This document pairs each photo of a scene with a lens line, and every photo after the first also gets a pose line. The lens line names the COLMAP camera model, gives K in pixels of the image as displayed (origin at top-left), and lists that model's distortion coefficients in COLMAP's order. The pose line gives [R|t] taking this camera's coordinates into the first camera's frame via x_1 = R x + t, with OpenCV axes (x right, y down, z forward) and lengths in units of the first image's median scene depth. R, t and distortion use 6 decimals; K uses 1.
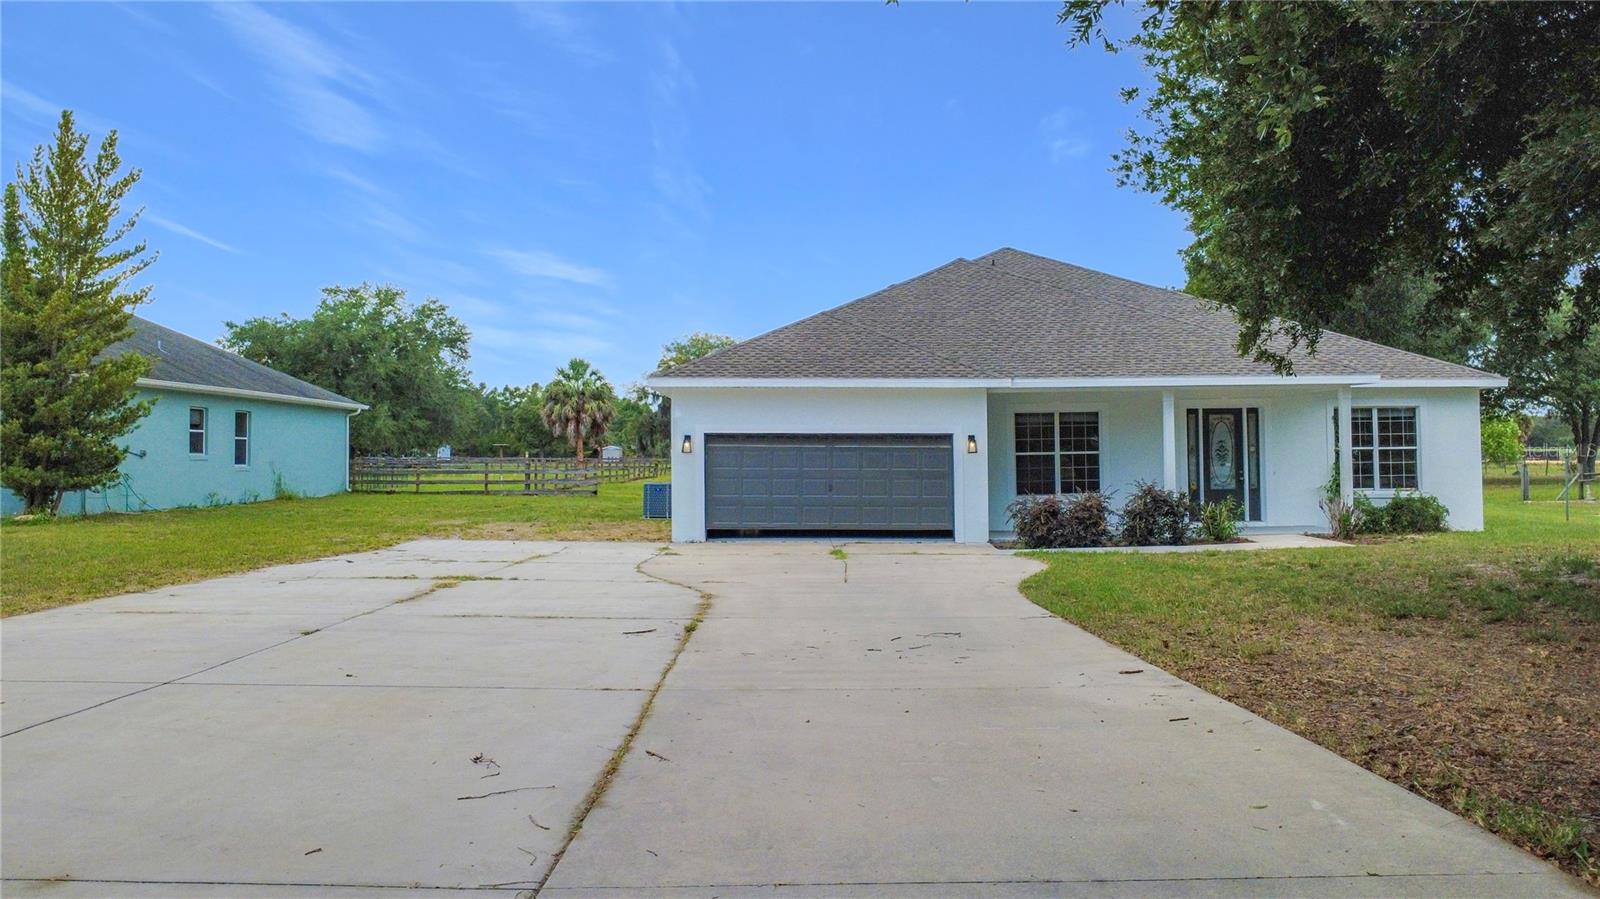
lens RADIAL K [[1201.4, 0, 797.3], [0, 1201.4, 407.9], [0, 0, 1]] dist [-0.014013, 0.000124]
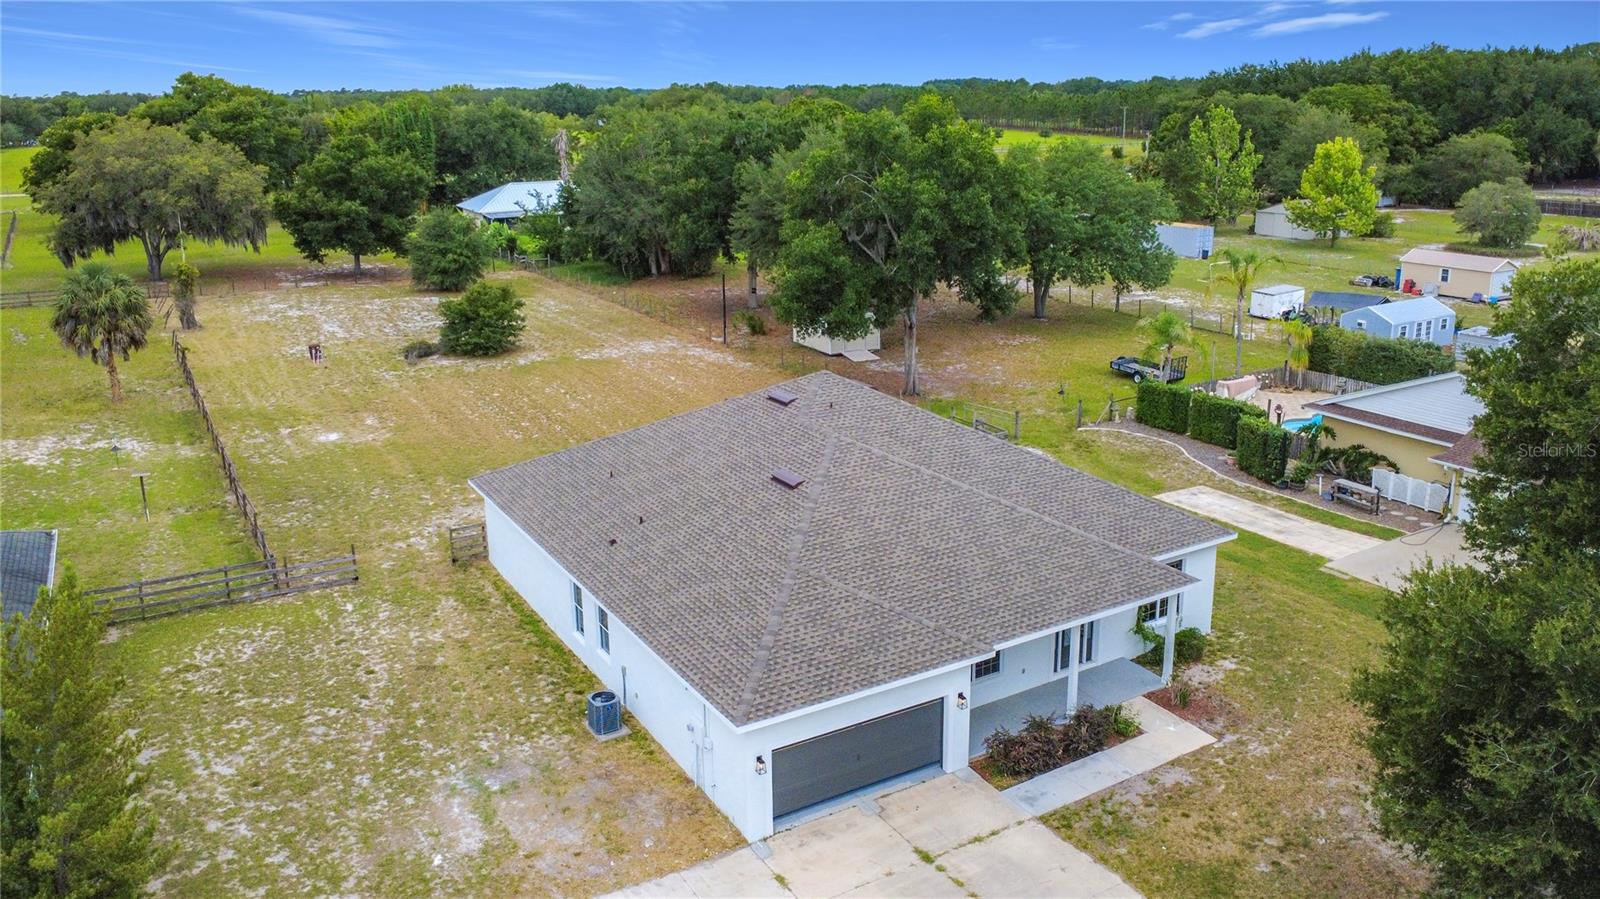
lens RADIAL K [[1212.0, 0, 799.9], [0, 1212.0, 383.6], [0, 0, 1]] dist [-0.018033, -0.004837]
pose [[0.864113, -0.121285, 0.488466, -0.517207], [-0.016443, 0.963209, 0.268251, -0.560751], [-0.503029, -0.239831, 0.830327, 0.117034]]
